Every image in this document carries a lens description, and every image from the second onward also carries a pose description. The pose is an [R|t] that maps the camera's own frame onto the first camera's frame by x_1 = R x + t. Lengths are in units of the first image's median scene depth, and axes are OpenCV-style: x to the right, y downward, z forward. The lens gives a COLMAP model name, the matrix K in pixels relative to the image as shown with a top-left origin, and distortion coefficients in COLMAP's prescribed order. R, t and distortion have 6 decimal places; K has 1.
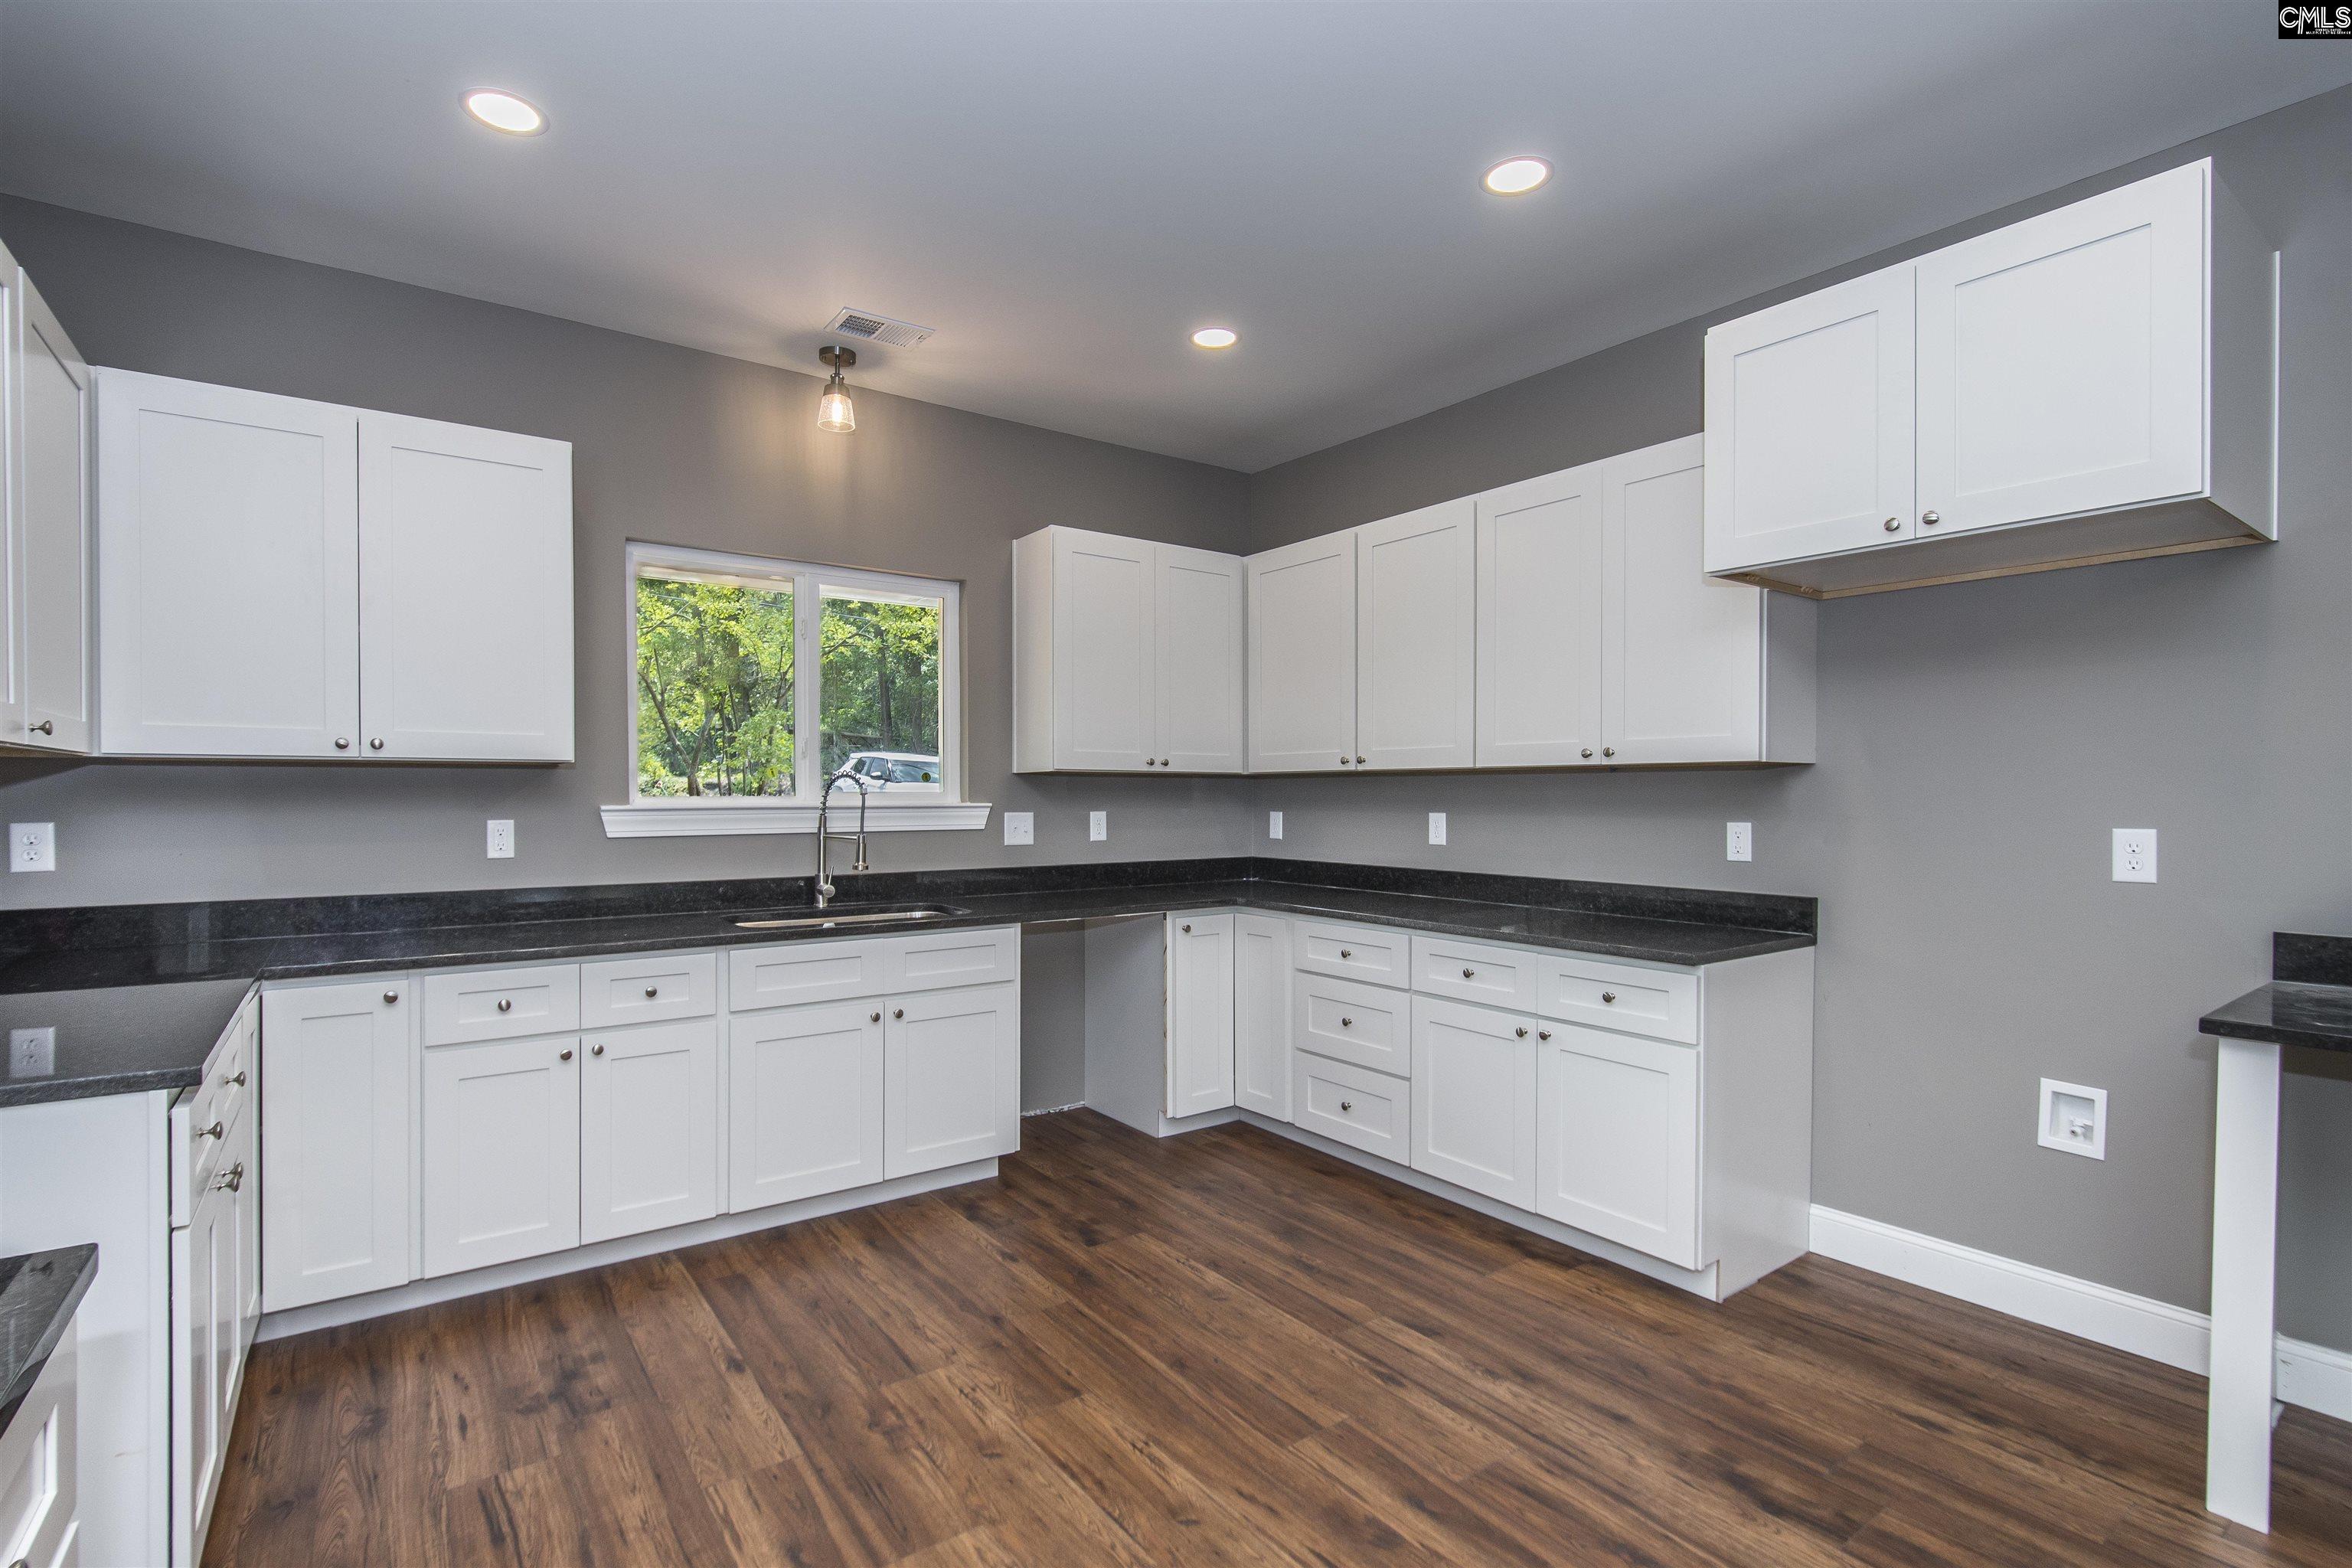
lens RADIAL K [[1083.6, 0, 1166.8], [0, 1083.6, 793.5], [0, 0, 1]] dist [-0.000694, -0.001729]
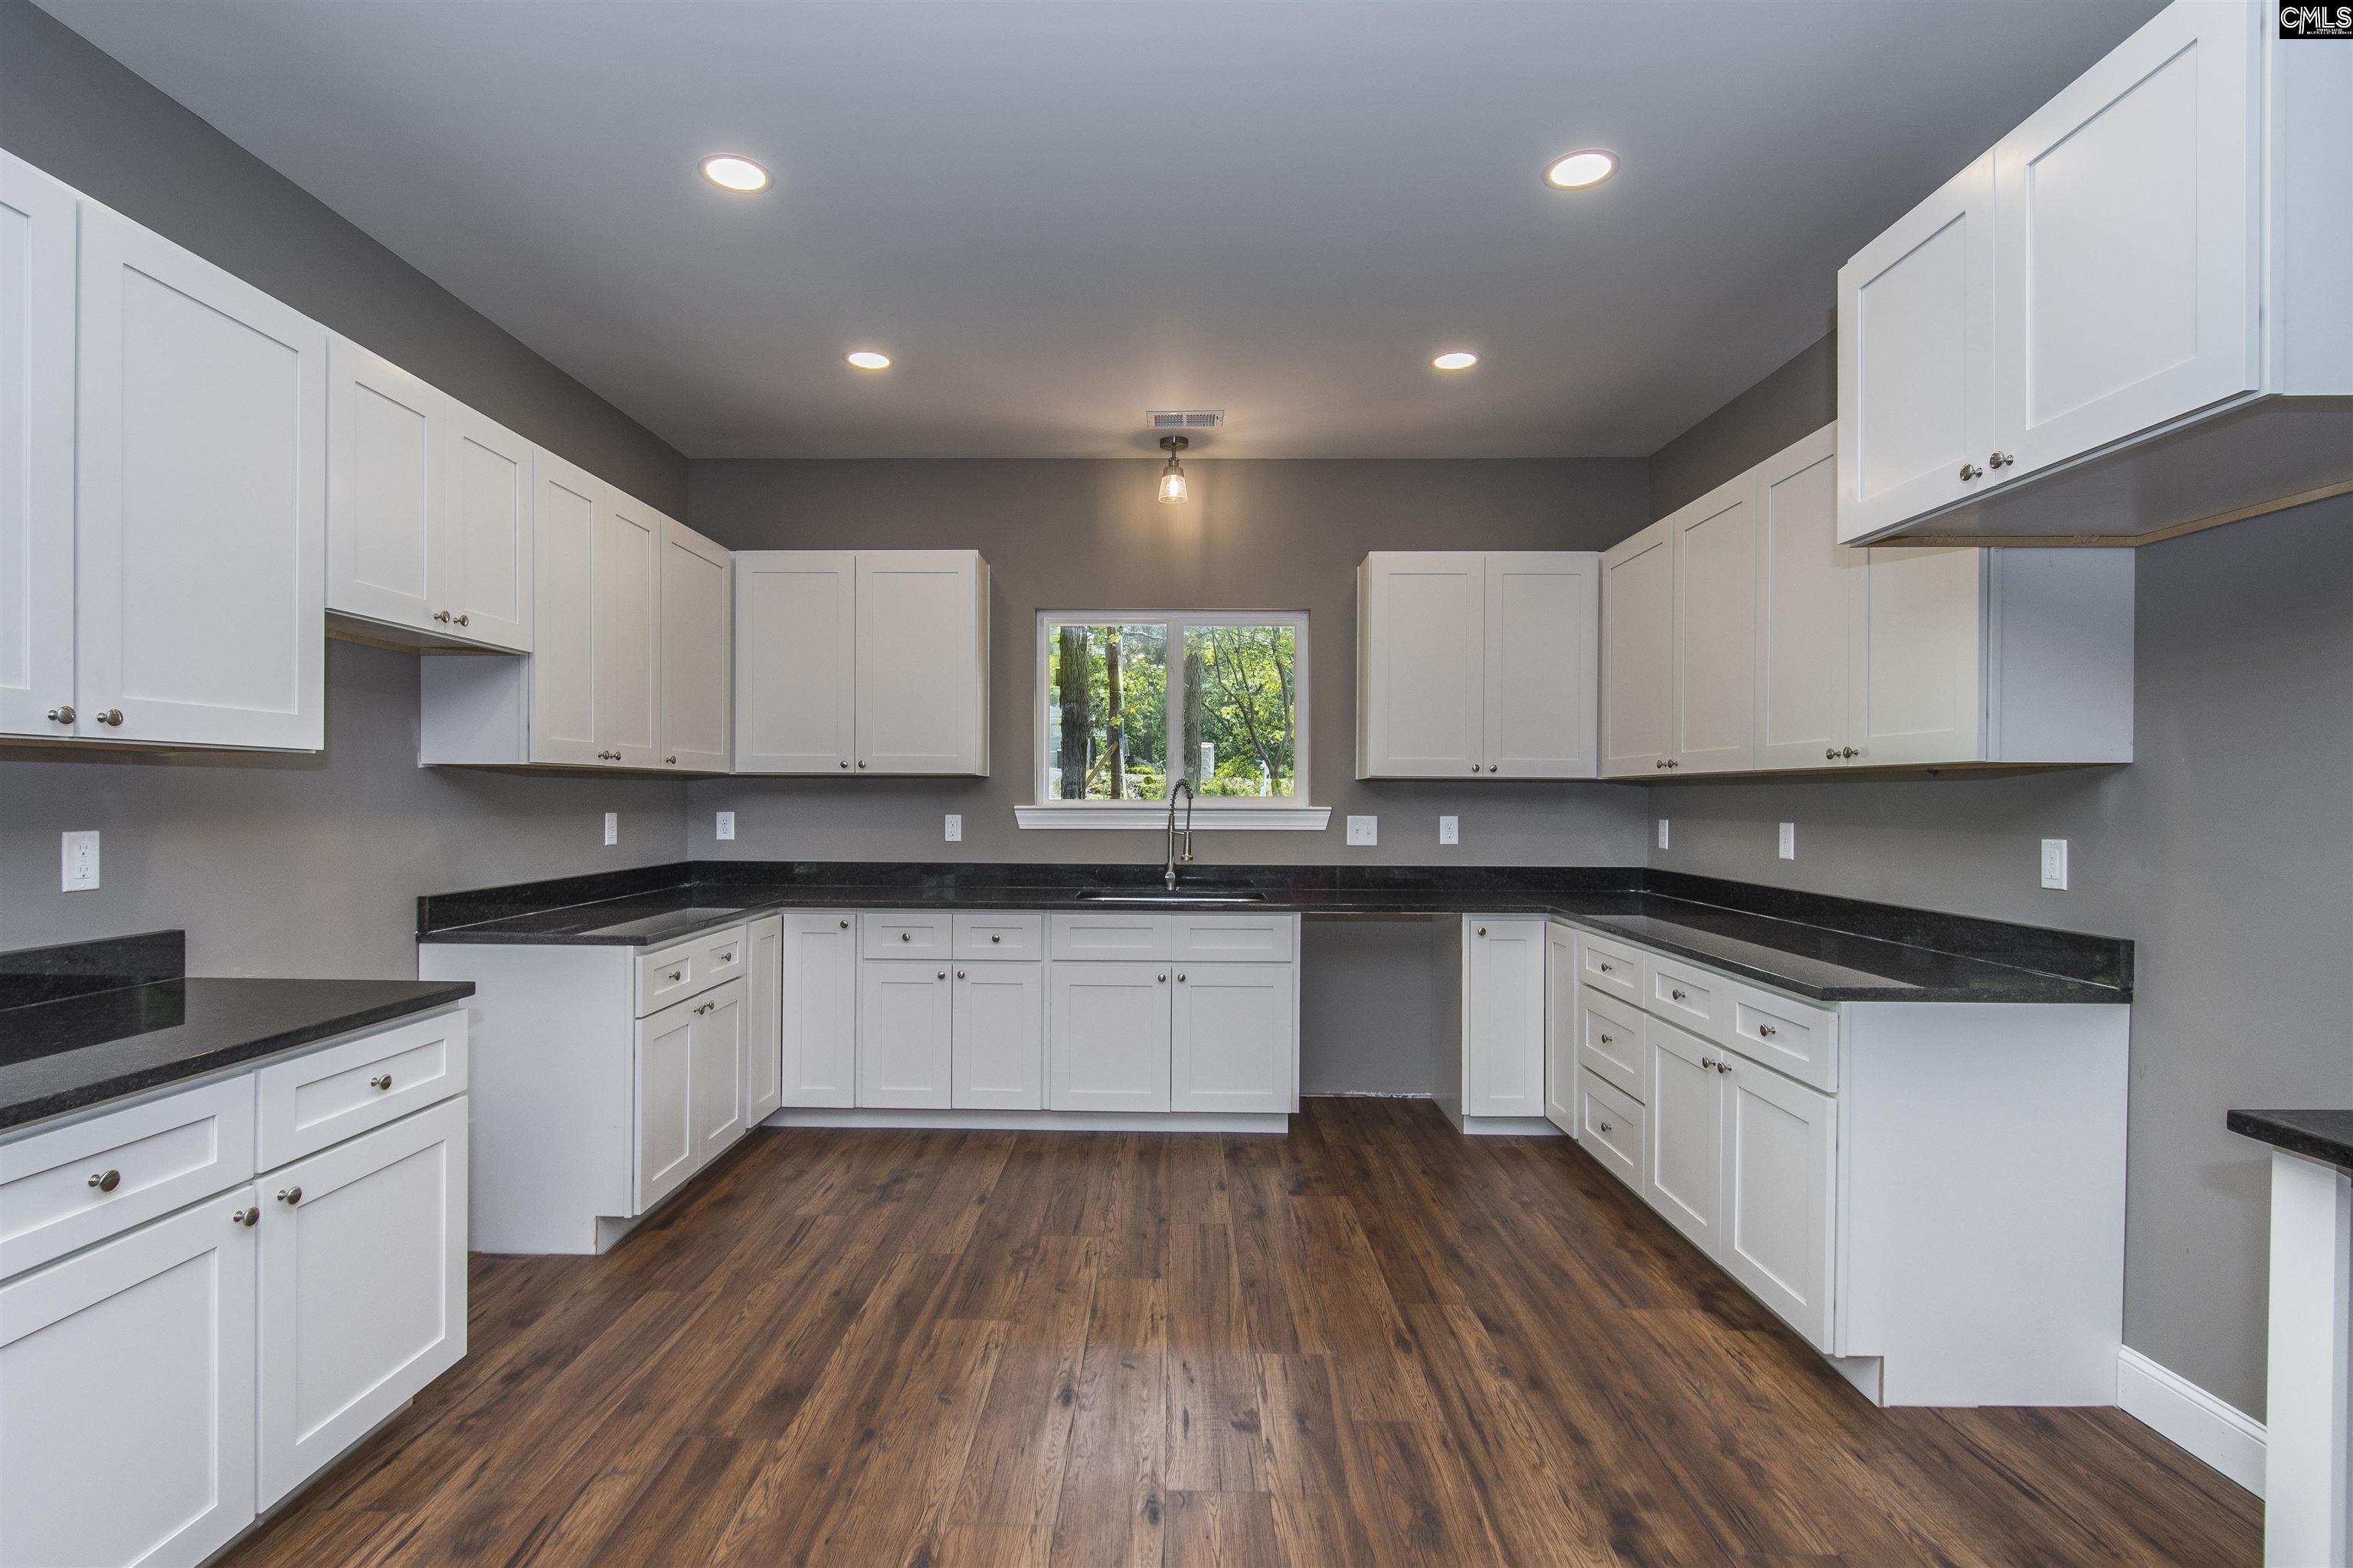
lens RADIAL K [[1084.1, 0, 1133.1], [0, 1084.1, 792.9], [0, 0, 1]] dist [-0.000694, -0.001729]
pose [[0.803238, 0.001686, -0.595656, 0.472727], [-0.004842, 0.999981, -0.003699, -0.000849], [0.595639, 0.005855, 0.803231, -0.019956]]
